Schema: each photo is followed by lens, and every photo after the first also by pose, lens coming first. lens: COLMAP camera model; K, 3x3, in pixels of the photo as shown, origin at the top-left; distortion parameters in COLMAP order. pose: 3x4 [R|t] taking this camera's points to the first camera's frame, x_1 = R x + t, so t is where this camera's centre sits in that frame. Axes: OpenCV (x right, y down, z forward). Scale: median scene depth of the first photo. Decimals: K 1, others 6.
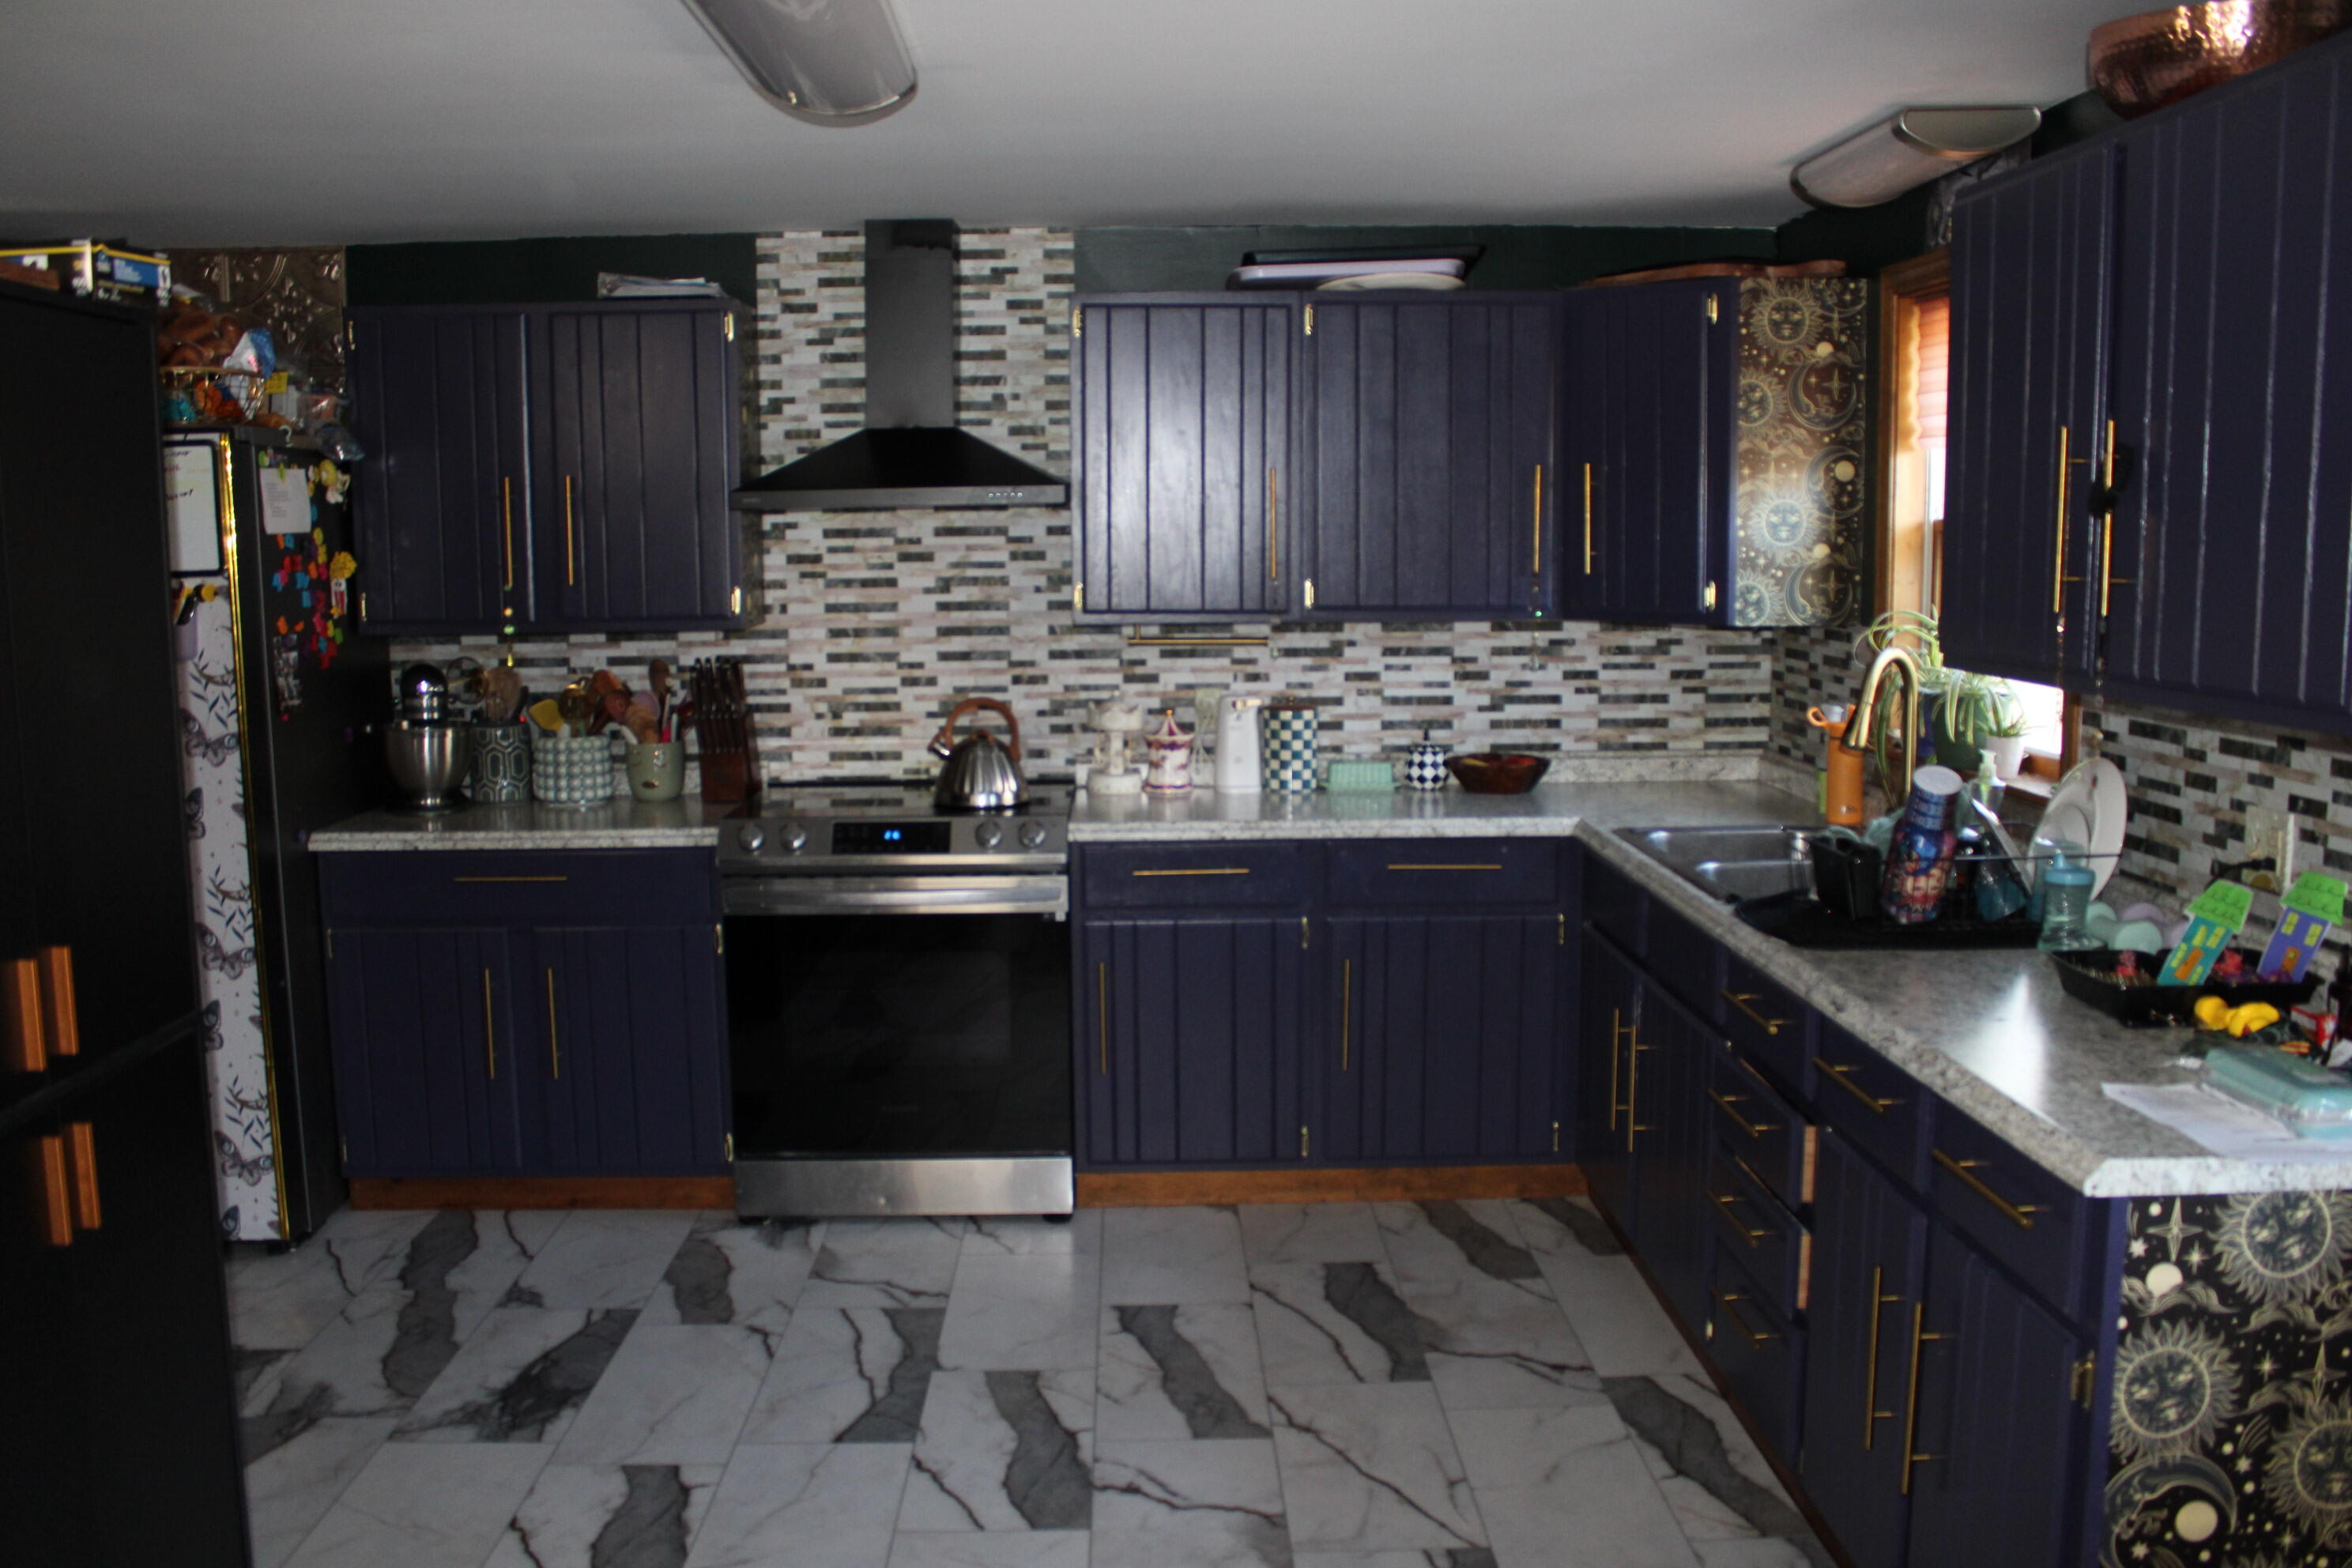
lens RADIAL K [[1986.1, 0, 1183.4], [0, 1986.1, 775.8], [0, 0, 1]] dist [-0.169055, 0.155378]
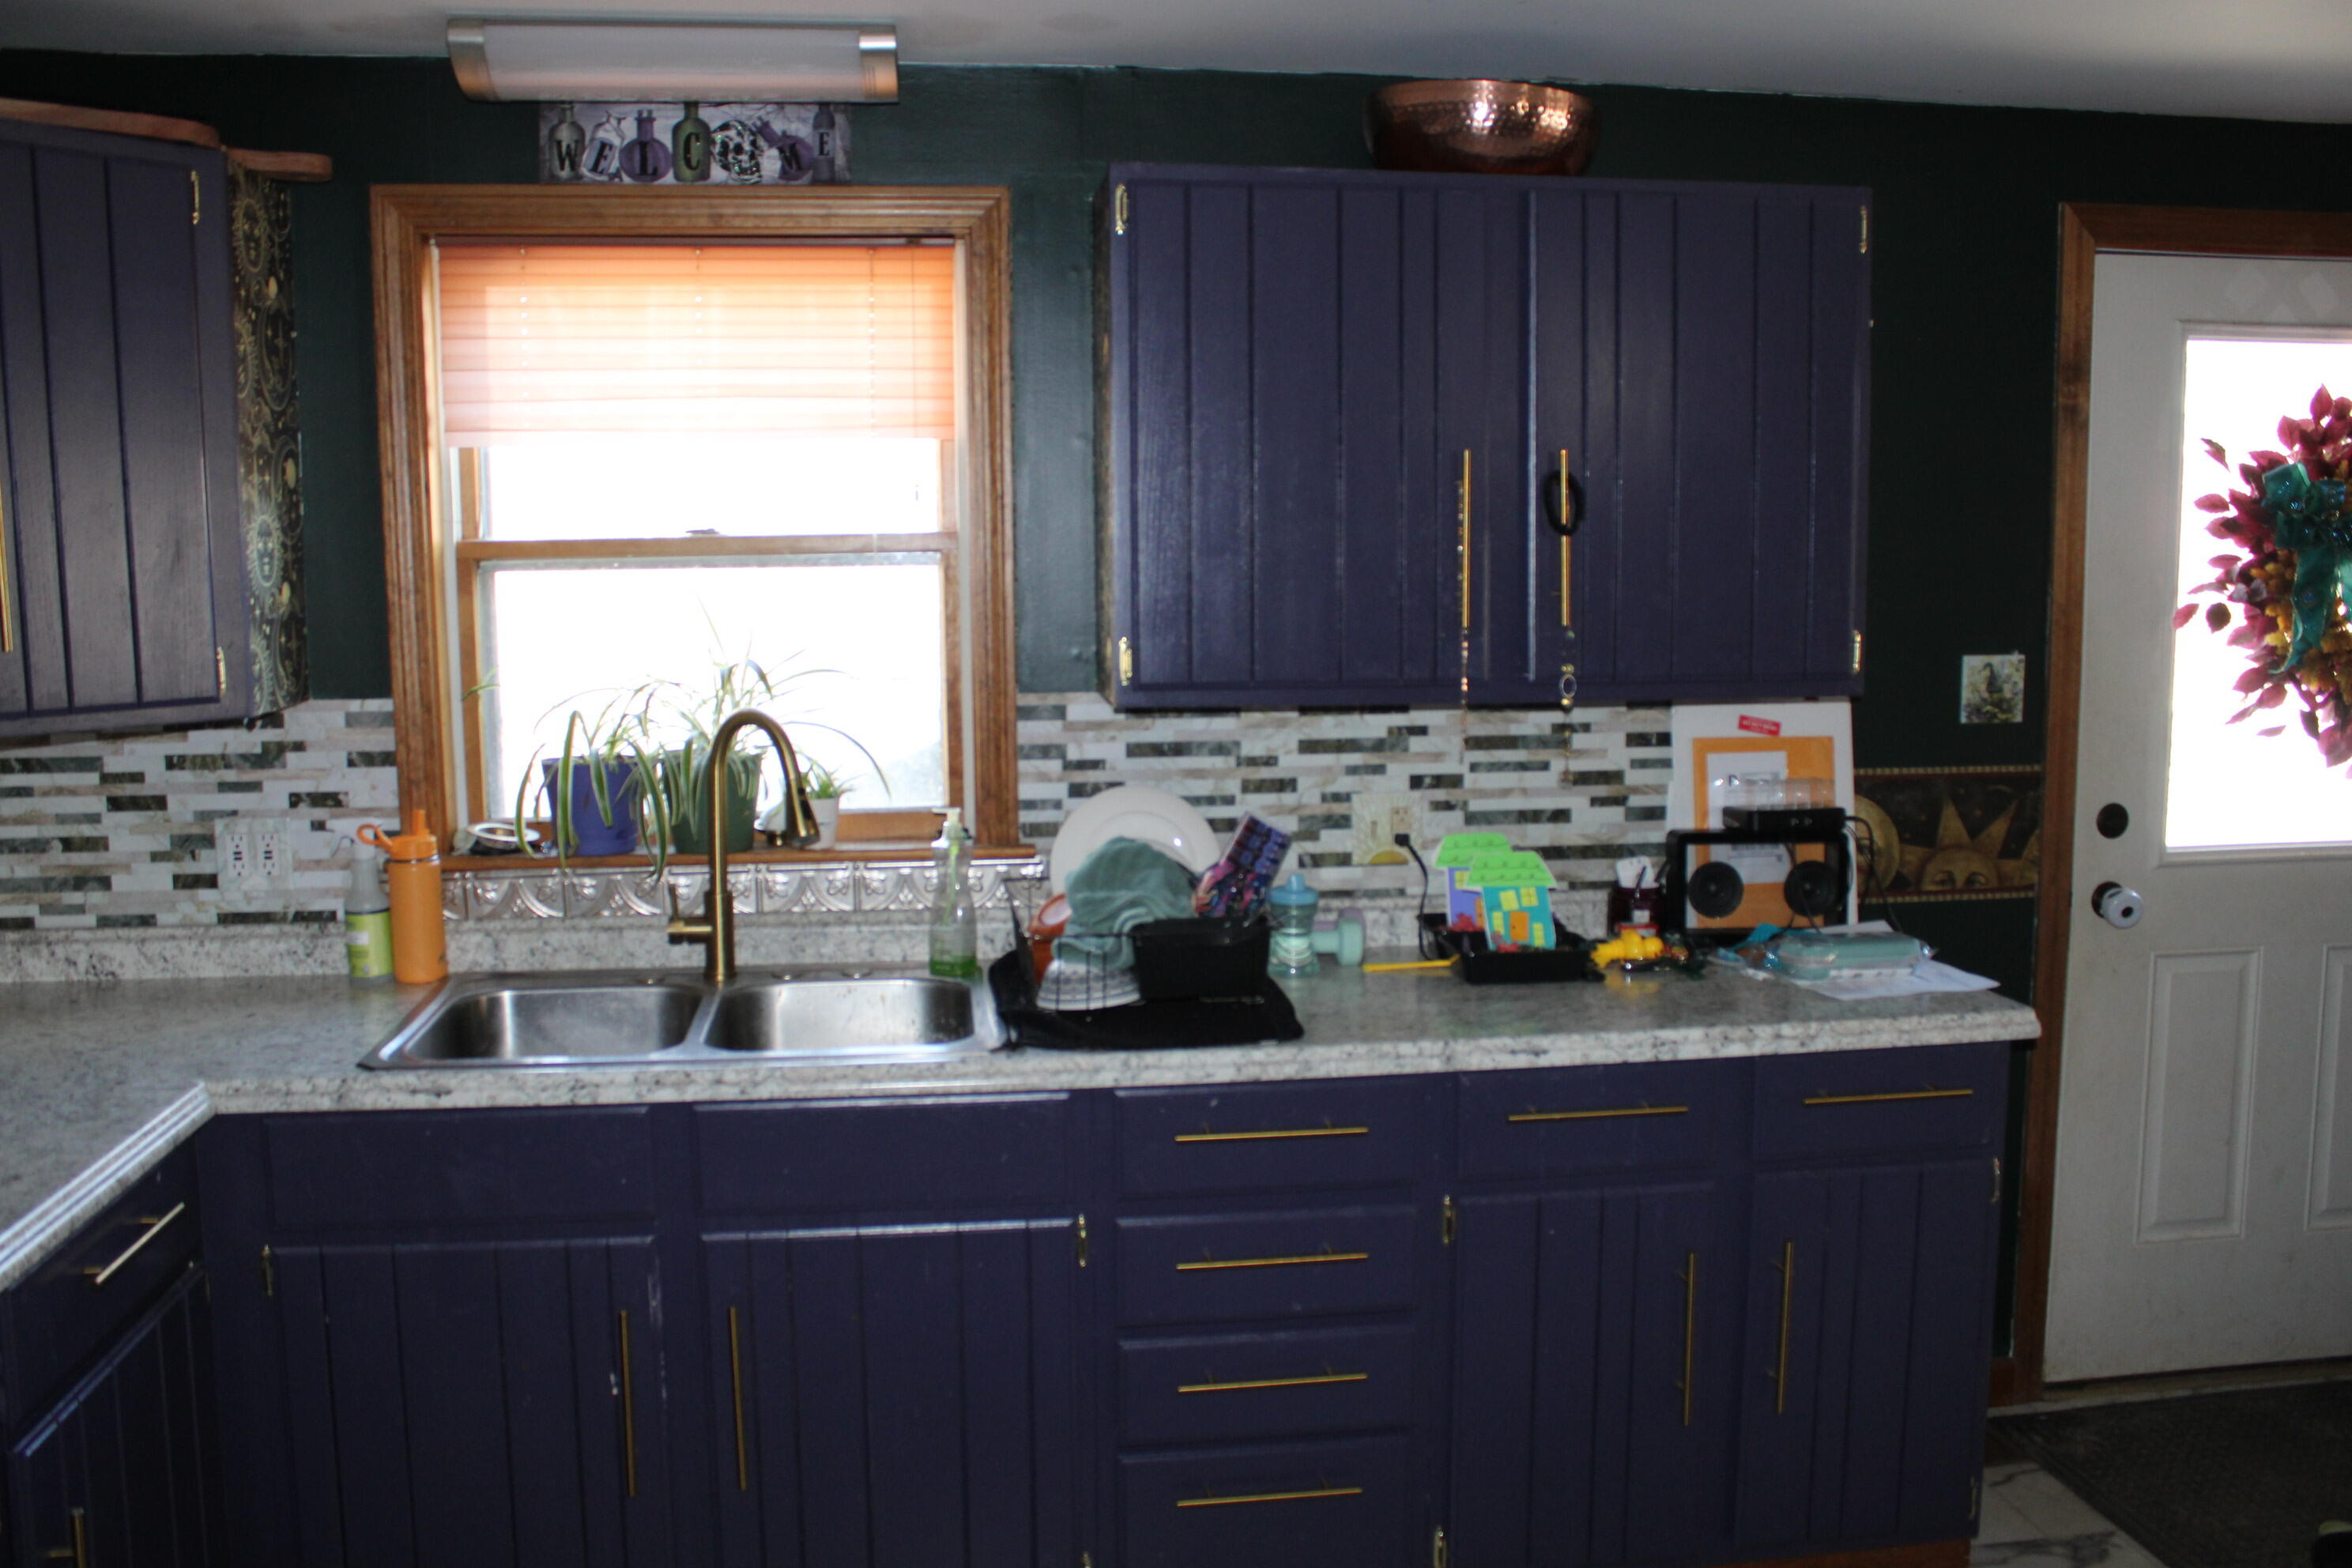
lens RADIAL K [[1986.1, 0, 1183.4], [0, 1986.1, 775.8], [0, 0, 1]] dist [-0.169055, 0.155378]
pose [[-0.111695, -0.112446, 0.987360, -0.325317], [0.131156, 0.983218, 0.126811, -0.087339], [-0.985049, 0.143662, -0.095072, 0.695345]]
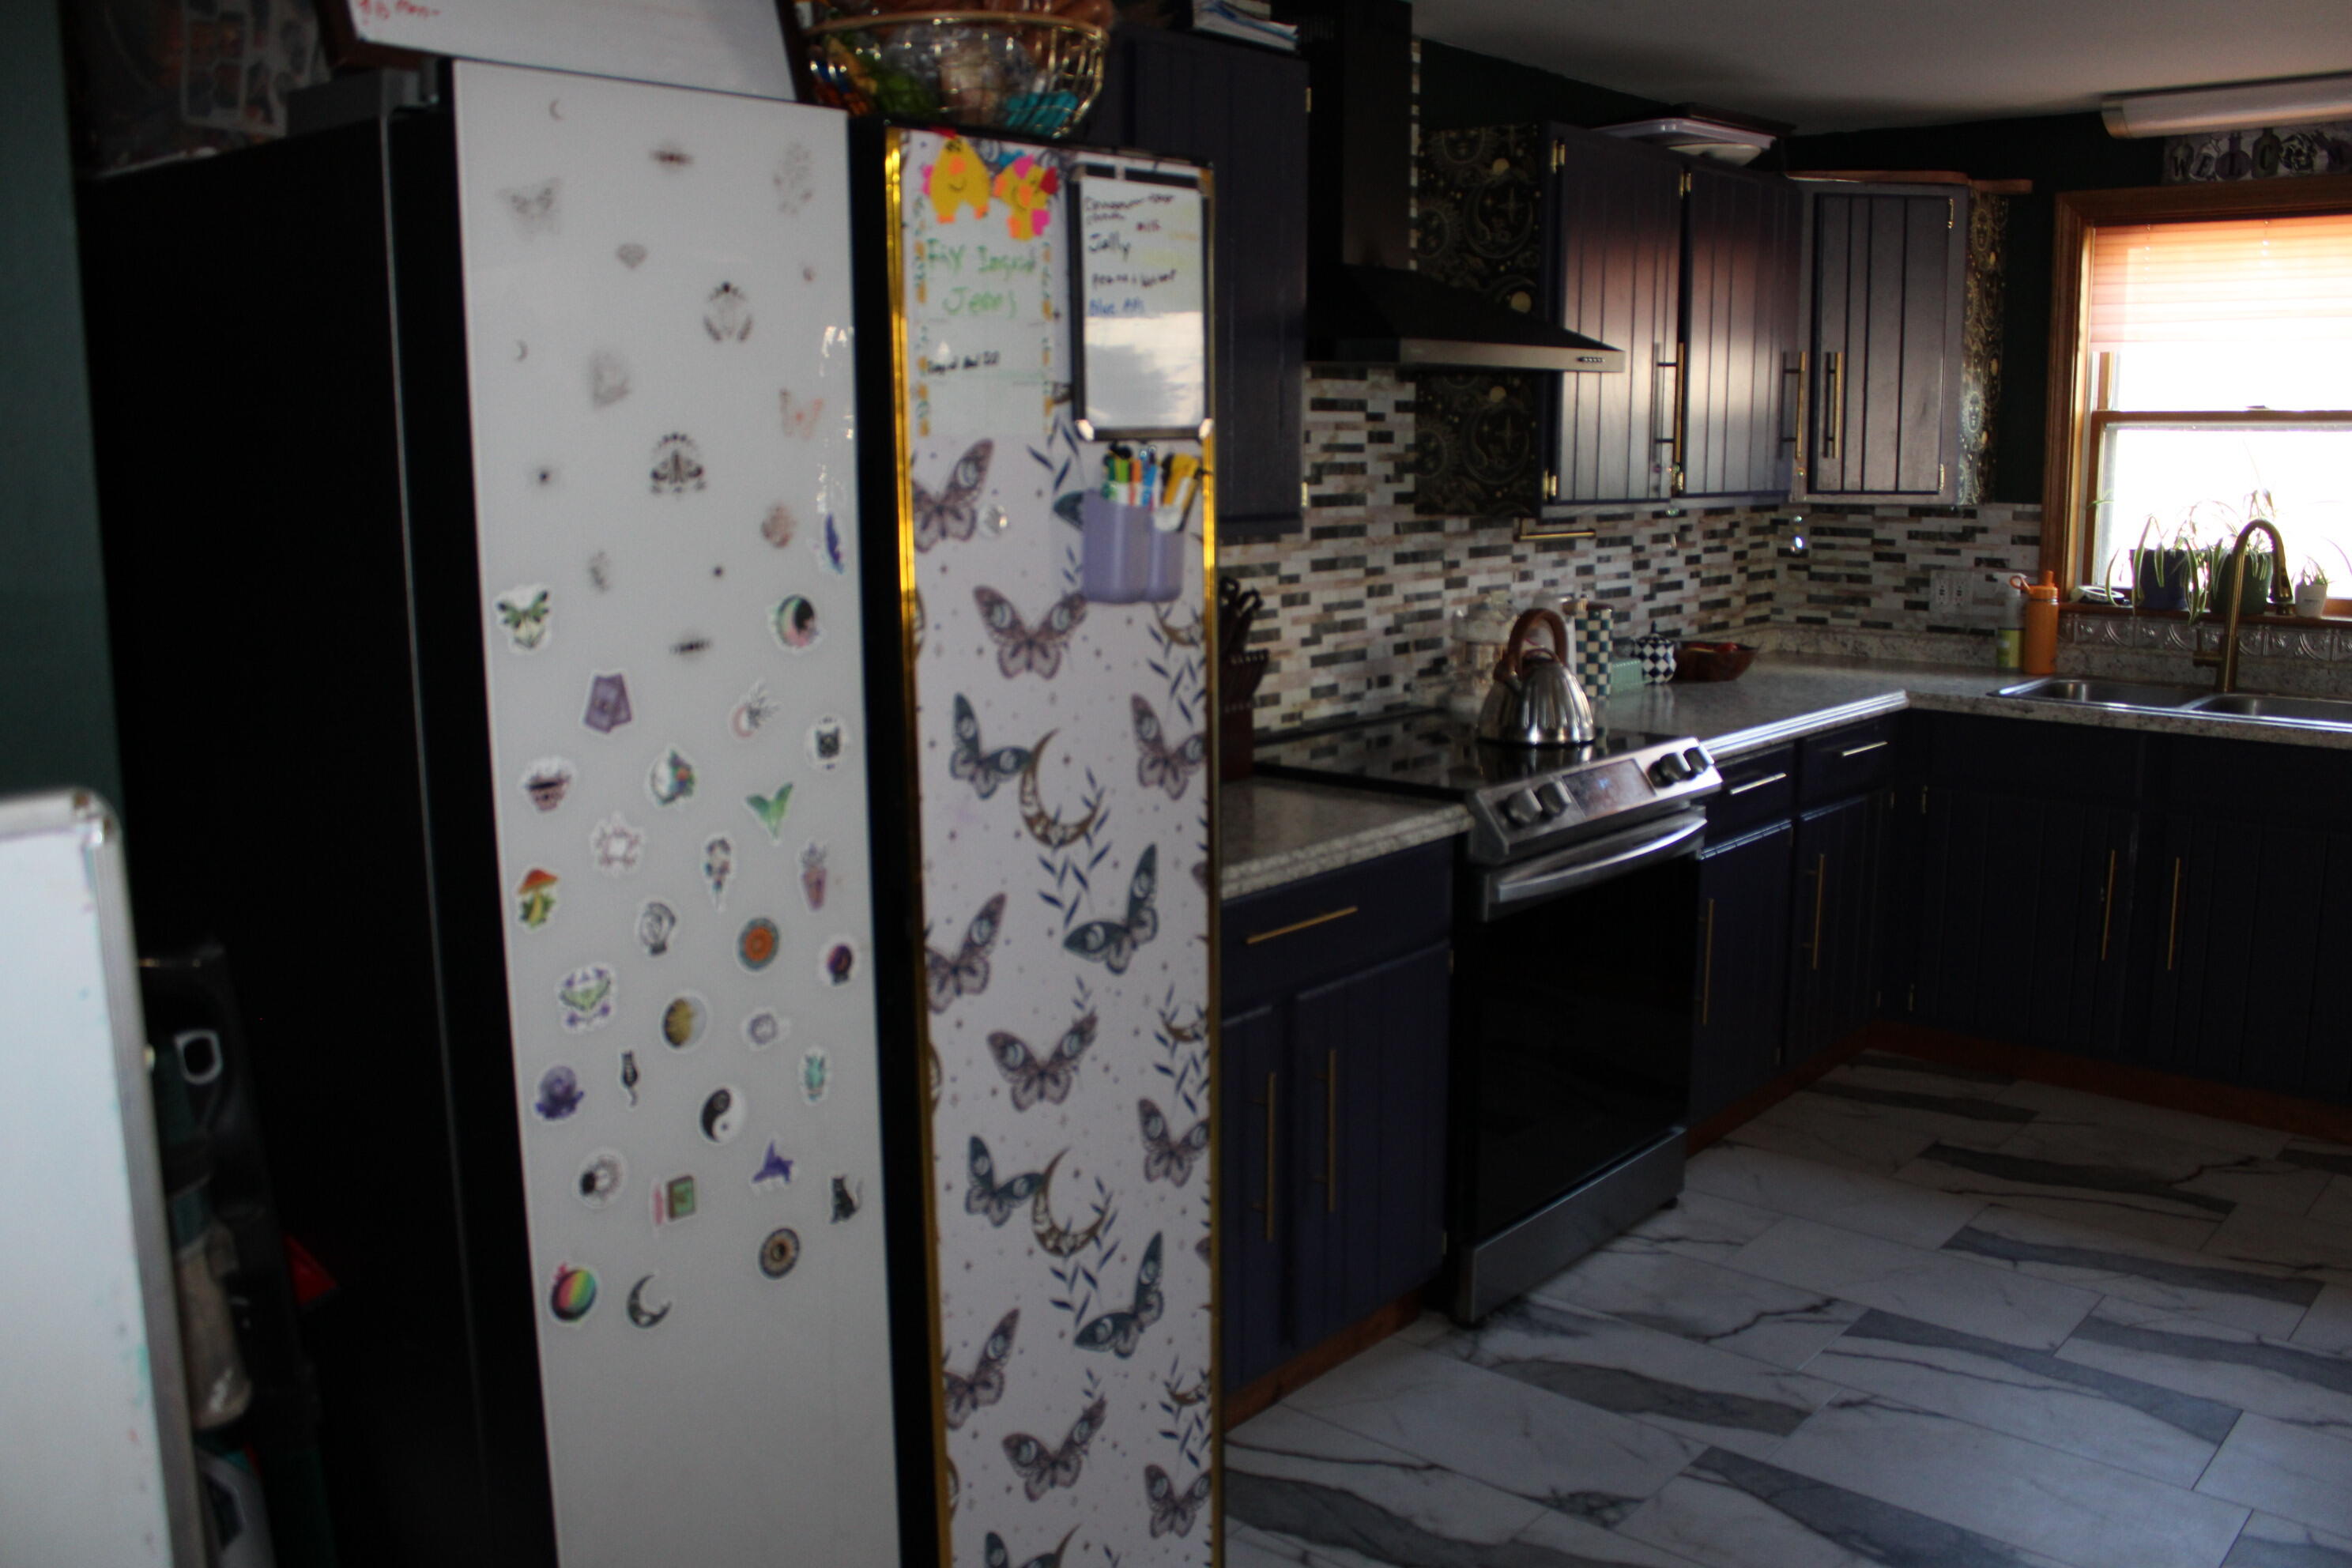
lens RADIAL K [[1986.1, 0, 1183.4], [0, 1986.1, 775.8], [0, 0, 1]] dist [-0.169055, 0.155378]
pose [[0.677698, -0.119434, 0.725577, -0.745842], [0.091472, 0.992750, 0.077976, -0.044861], [-0.729629, 0.013525, 0.683709, 0.518813]]
